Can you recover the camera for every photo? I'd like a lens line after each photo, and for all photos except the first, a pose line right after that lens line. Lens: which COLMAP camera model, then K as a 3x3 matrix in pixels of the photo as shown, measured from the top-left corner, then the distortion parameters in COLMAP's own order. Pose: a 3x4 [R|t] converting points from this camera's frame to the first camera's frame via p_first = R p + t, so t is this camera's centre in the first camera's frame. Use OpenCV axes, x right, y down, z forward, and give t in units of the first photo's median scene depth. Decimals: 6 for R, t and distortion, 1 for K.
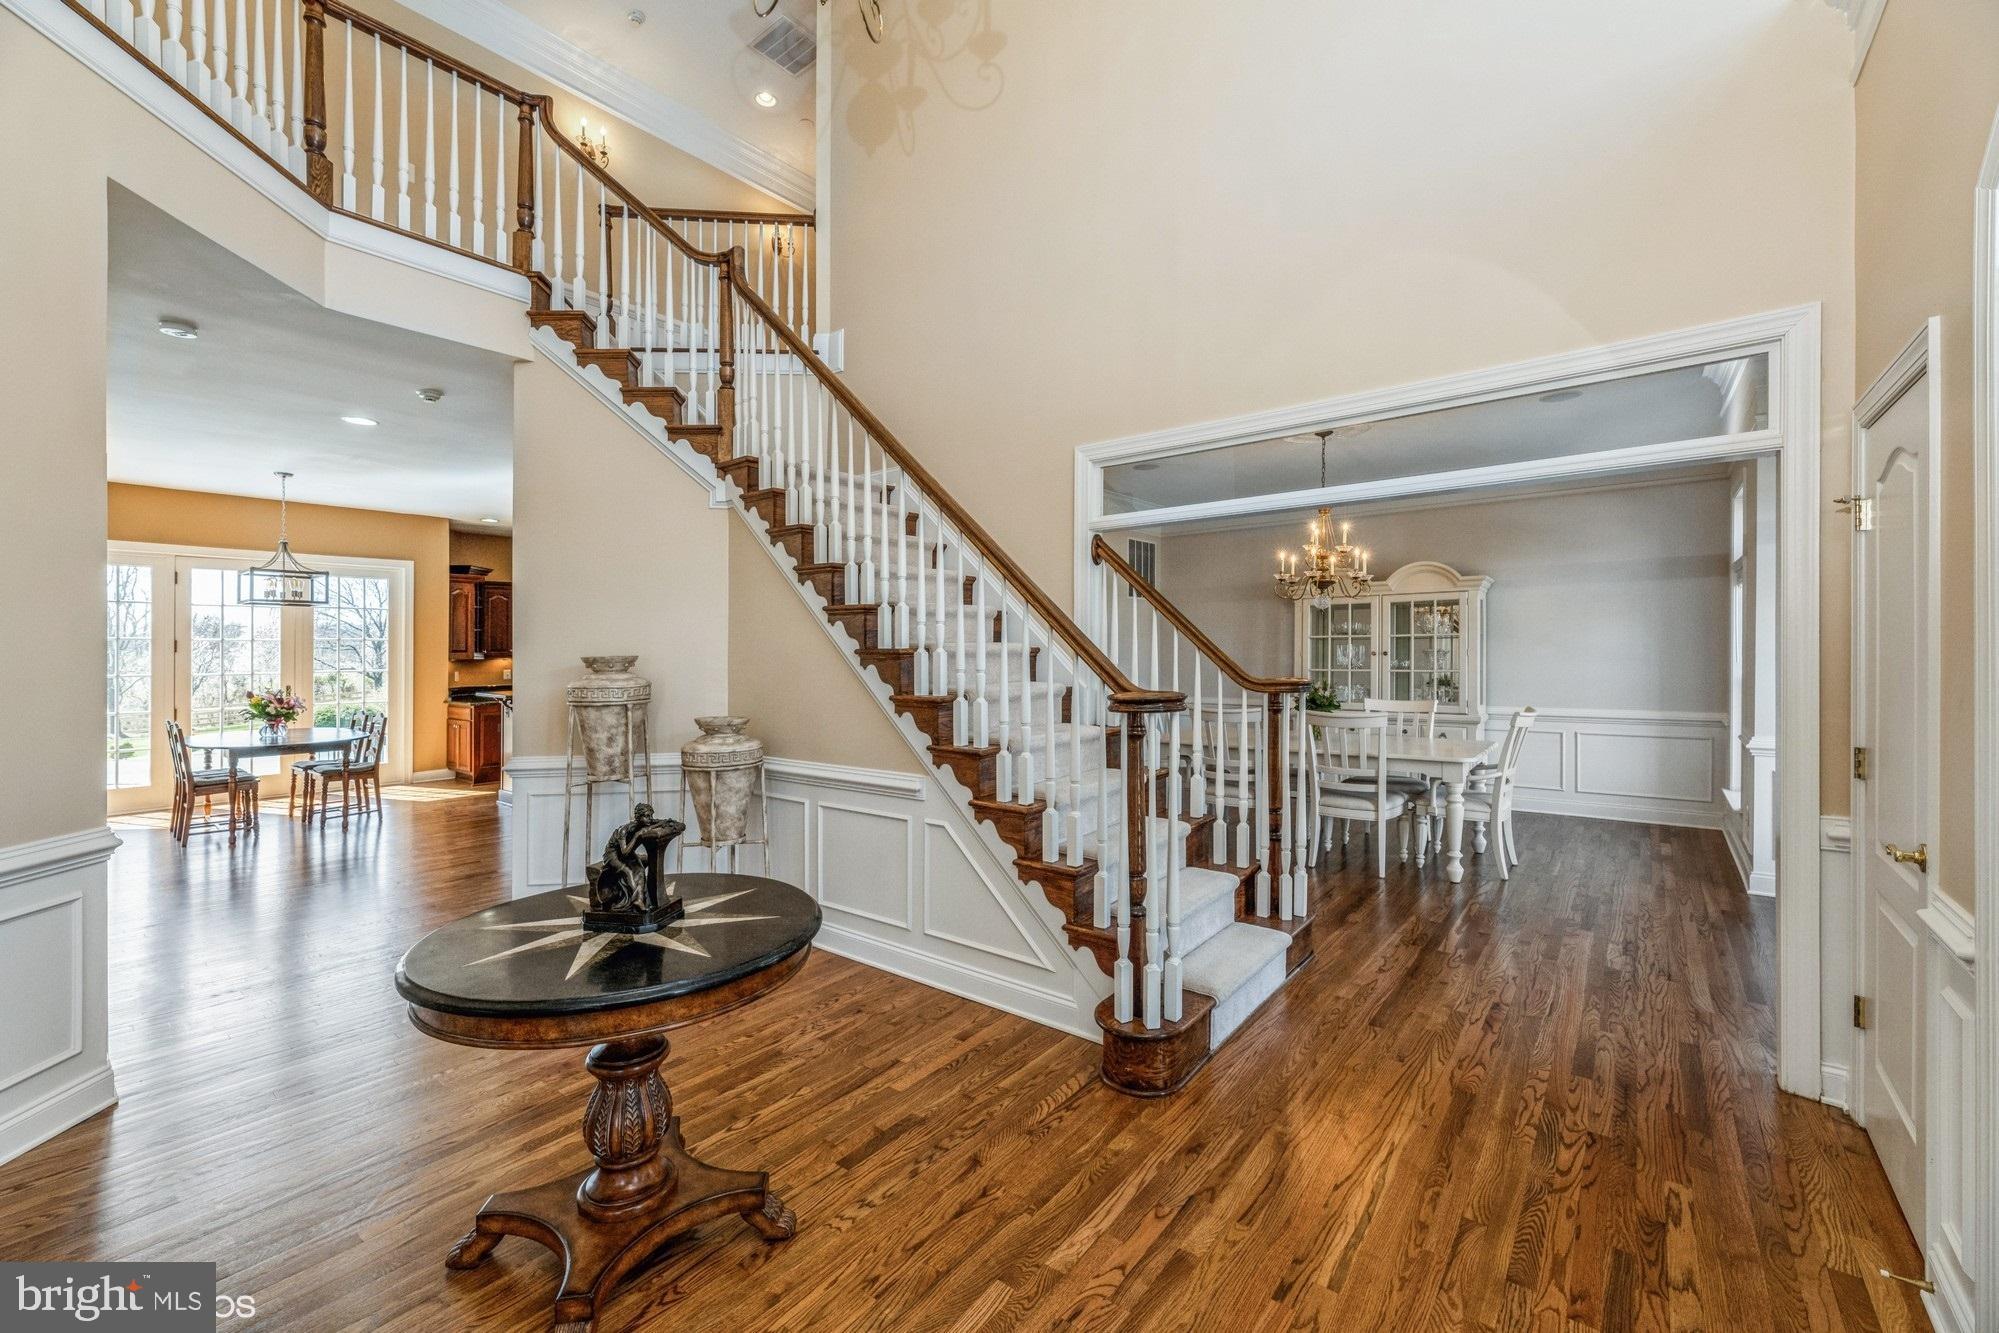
lens RADIAL K [[818.4, 0, 1002.8], [0, 818.4, 657.9], [0, 0, 1]] dist [0.002594, -0.000114]
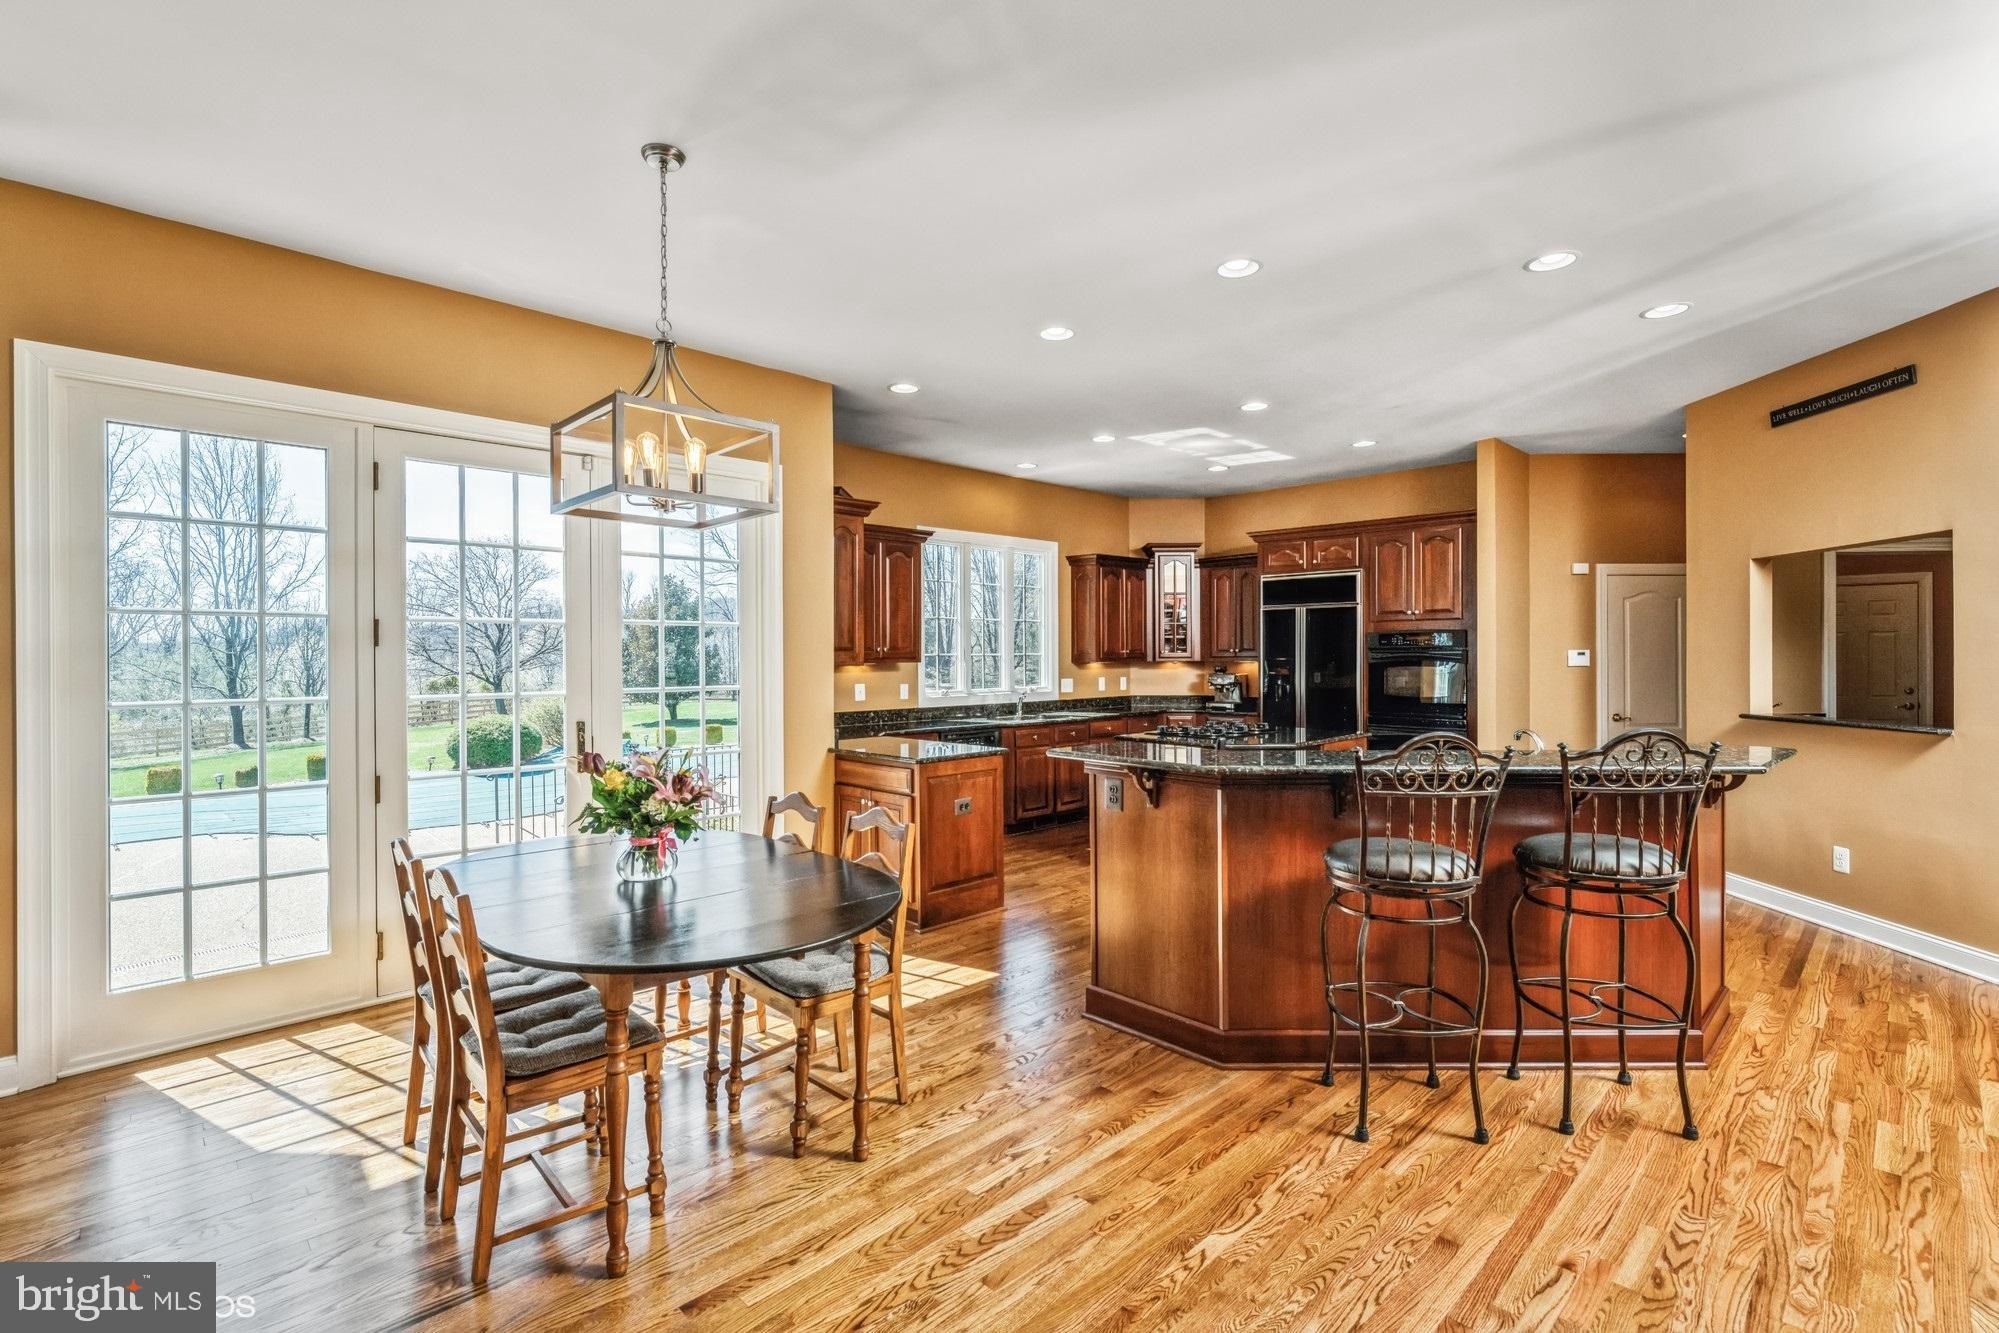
lens RADIAL K [[908.8, 0, 1003.3], [0, 908.8, 665.1], [0, 0, 1]] dist [0.000581, -0.000047]
pose [[0.991286, 0.005179, -0.131628, -0.652071], [-0.005465, 0.999983, -0.001814, 0.003784], [0.131617, 0.002518, 0.991297, 0.602080]]
